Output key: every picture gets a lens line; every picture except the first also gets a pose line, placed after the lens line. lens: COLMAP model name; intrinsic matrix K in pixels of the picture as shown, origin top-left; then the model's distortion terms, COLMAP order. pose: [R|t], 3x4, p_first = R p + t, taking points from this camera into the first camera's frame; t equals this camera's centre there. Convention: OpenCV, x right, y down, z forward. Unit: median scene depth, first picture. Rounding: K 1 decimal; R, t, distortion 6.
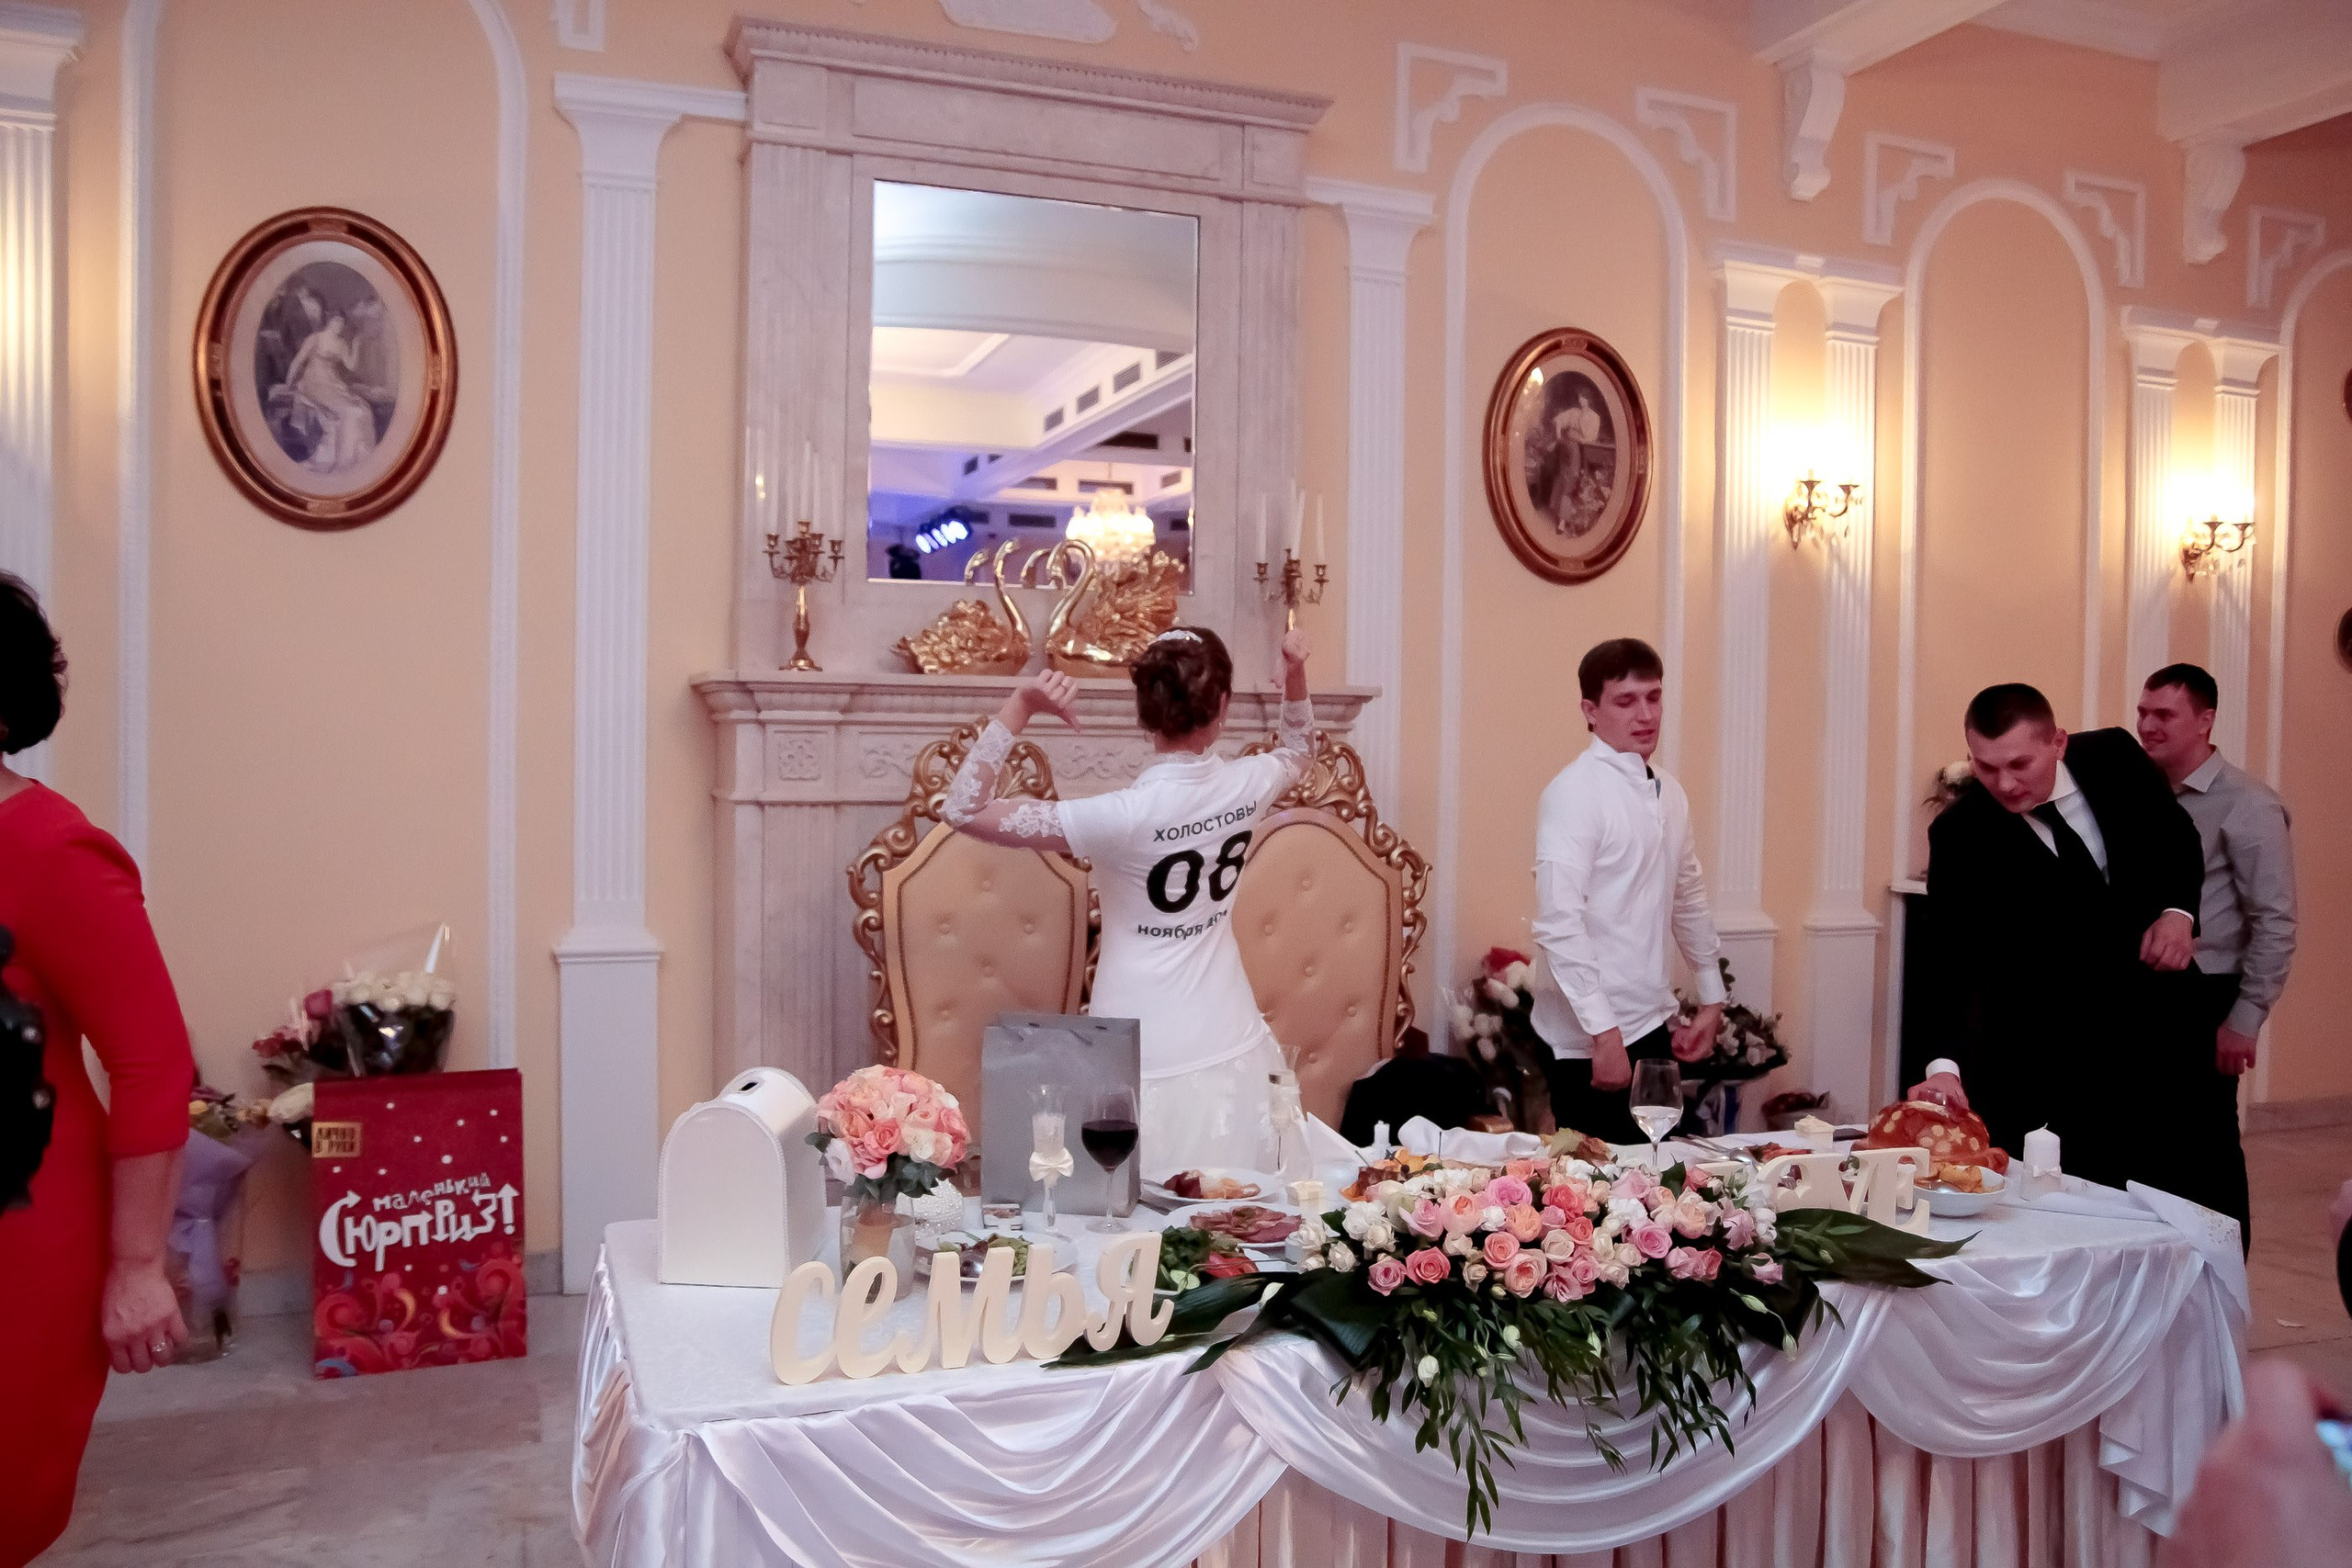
lens RADIAL K [[1843.6, 0, 1173.0], [0, 1843.6, 790.2], [0, 0, 1]] dist [-0.129751, 0.124216]
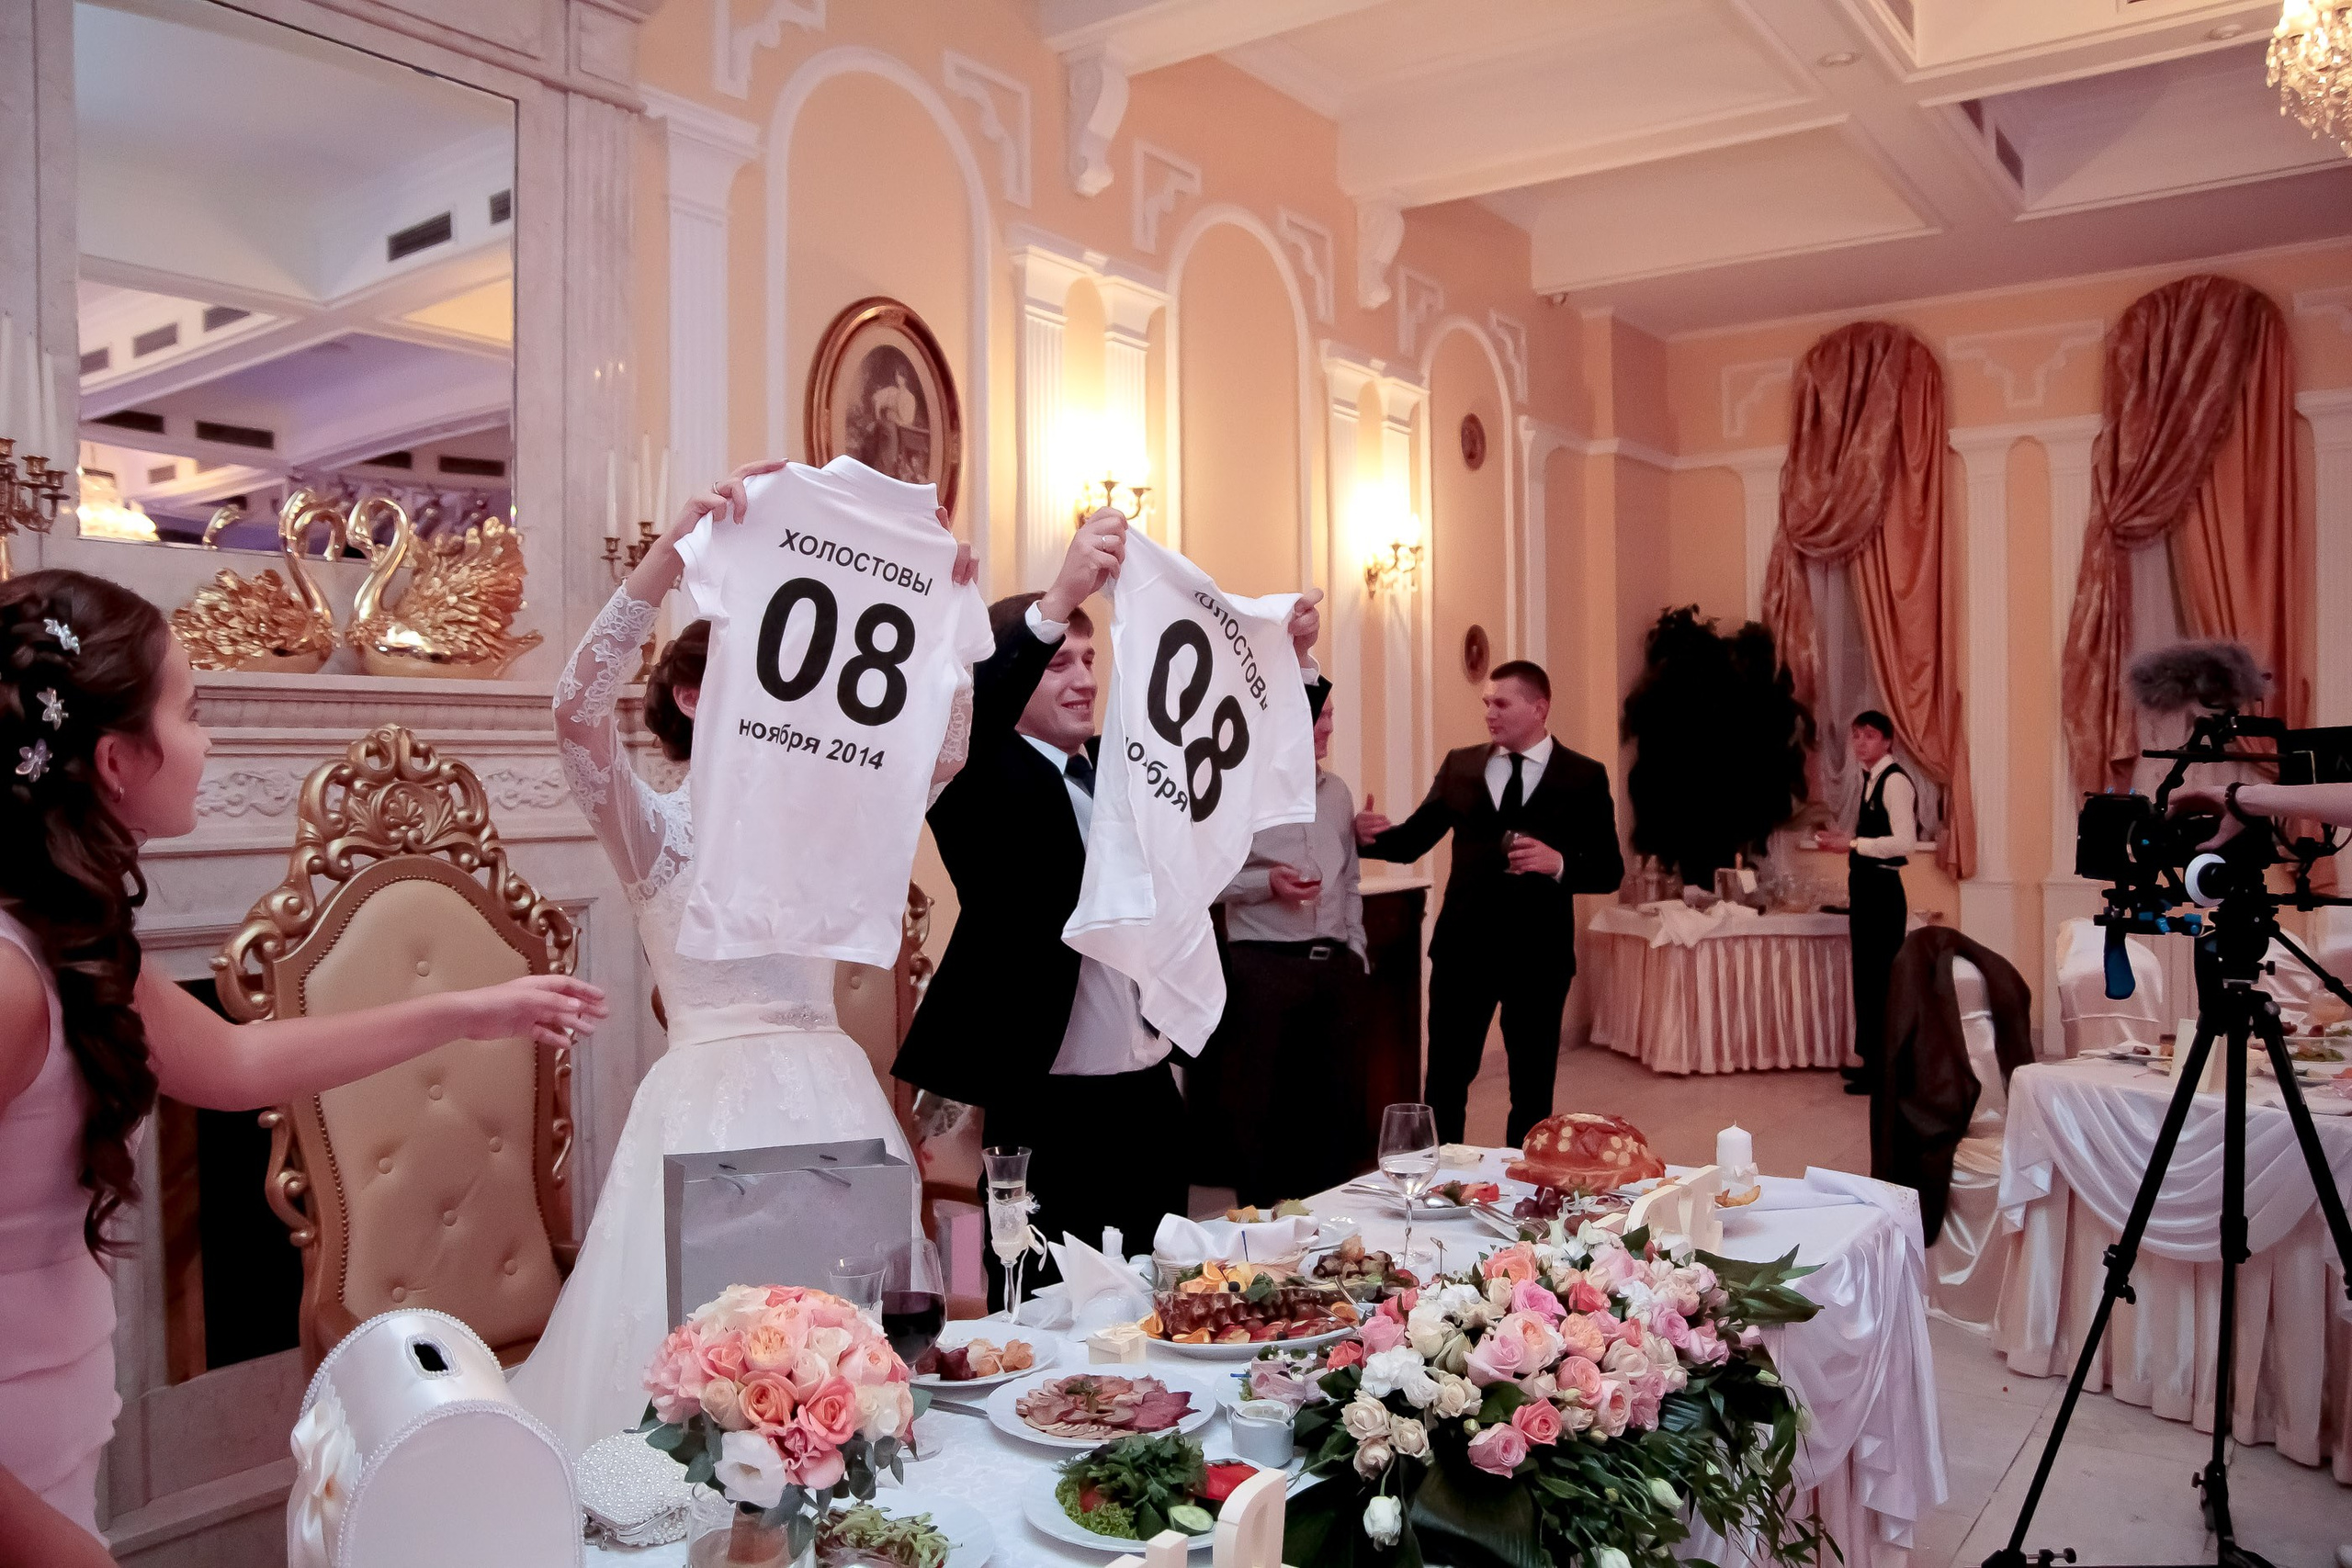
lens RADIAL K [[1785.2, 0, 1172.4], [0, 1785.2, 791.7], [0, 0, 1]] dist [-0.135389, 0.112764]
pose [[0.834751, -0.029348, 0.549845, -0.182457], [0.037203, 0.999303, -0.003142, -0.000760], [-0.549370, 0.023078, 0.835260, 0.234256]]
